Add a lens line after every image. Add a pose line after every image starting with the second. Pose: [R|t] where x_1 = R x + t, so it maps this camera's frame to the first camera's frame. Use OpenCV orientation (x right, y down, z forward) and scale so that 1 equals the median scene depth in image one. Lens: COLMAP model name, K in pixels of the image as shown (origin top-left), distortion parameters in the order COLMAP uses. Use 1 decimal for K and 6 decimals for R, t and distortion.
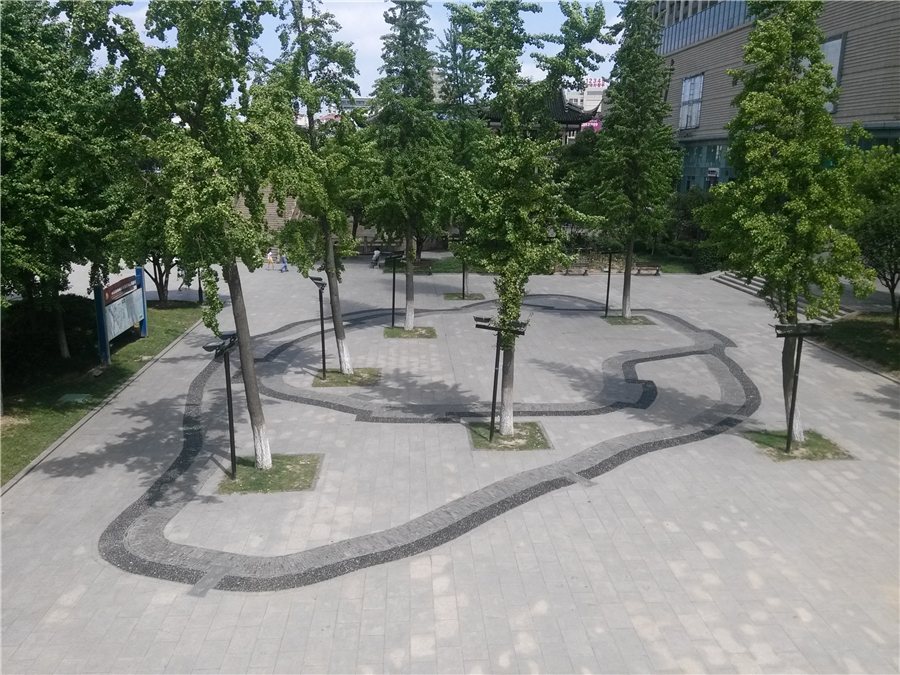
lens RADIAL K [[745.9, 0, 456.2], [0, 745.9, 335.1], [0, 0, 1]] dist [0.090934, -0.123453]
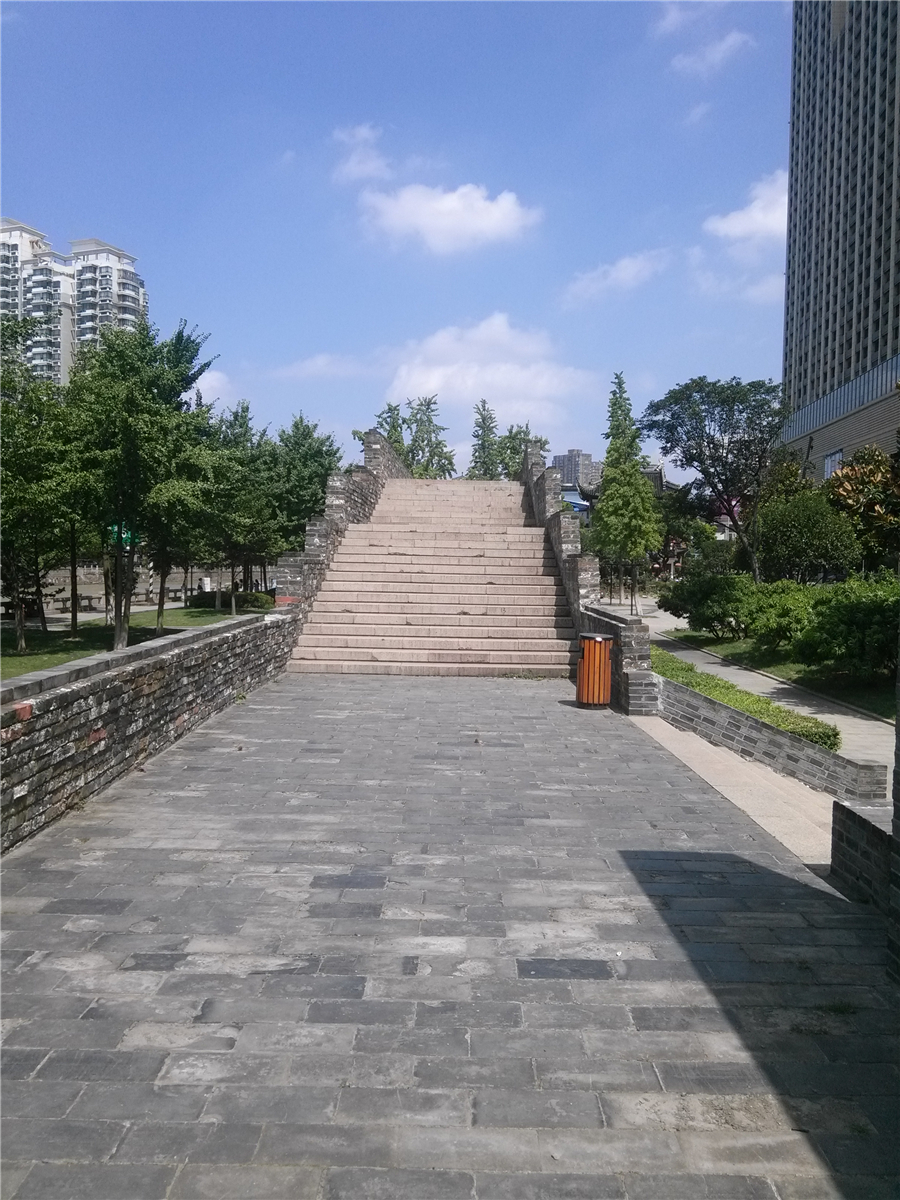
lens RADIAL K [[994.5, 0, 455.1], [0, 994.5, 607.5], [0, 0, 1]] dist [0.090934, -0.123453]
pose [[0.987818, -0.001095, -0.155611, 0.245341], [-0.027353, 0.983185, -0.180553, 0.448584], [0.153192, 0.182610, 0.971177, -1.332360]]
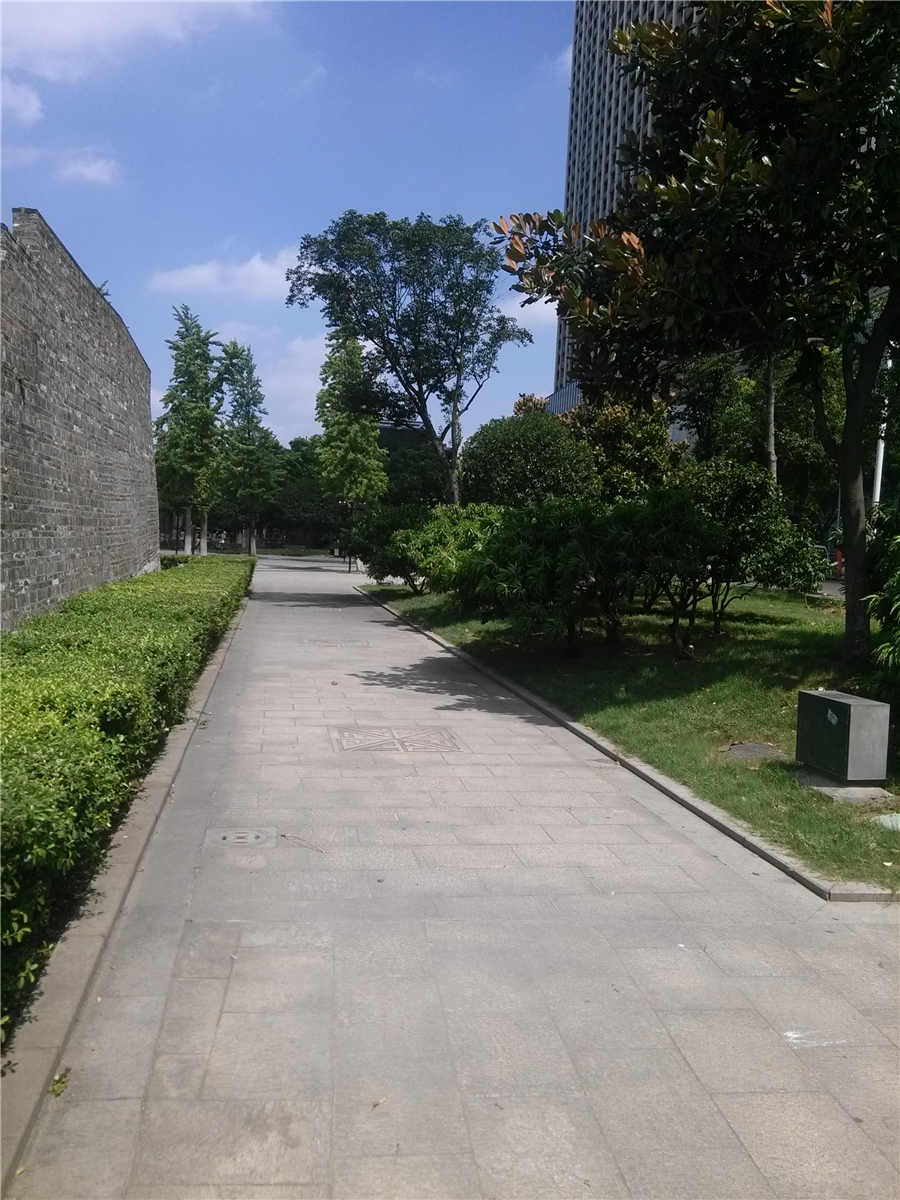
lens RADIAL K [[994.5, 0, 455.1], [0, 994.5, 607.5], [0, 0, 1]] dist [0.090934, -0.123453]
pose [[0.998117, 0.022798, 0.056943, 0.366180], [-0.013584, 0.987466, -0.157245, 0.407855], [-0.059814, 0.156176, 0.985917, -0.947055]]
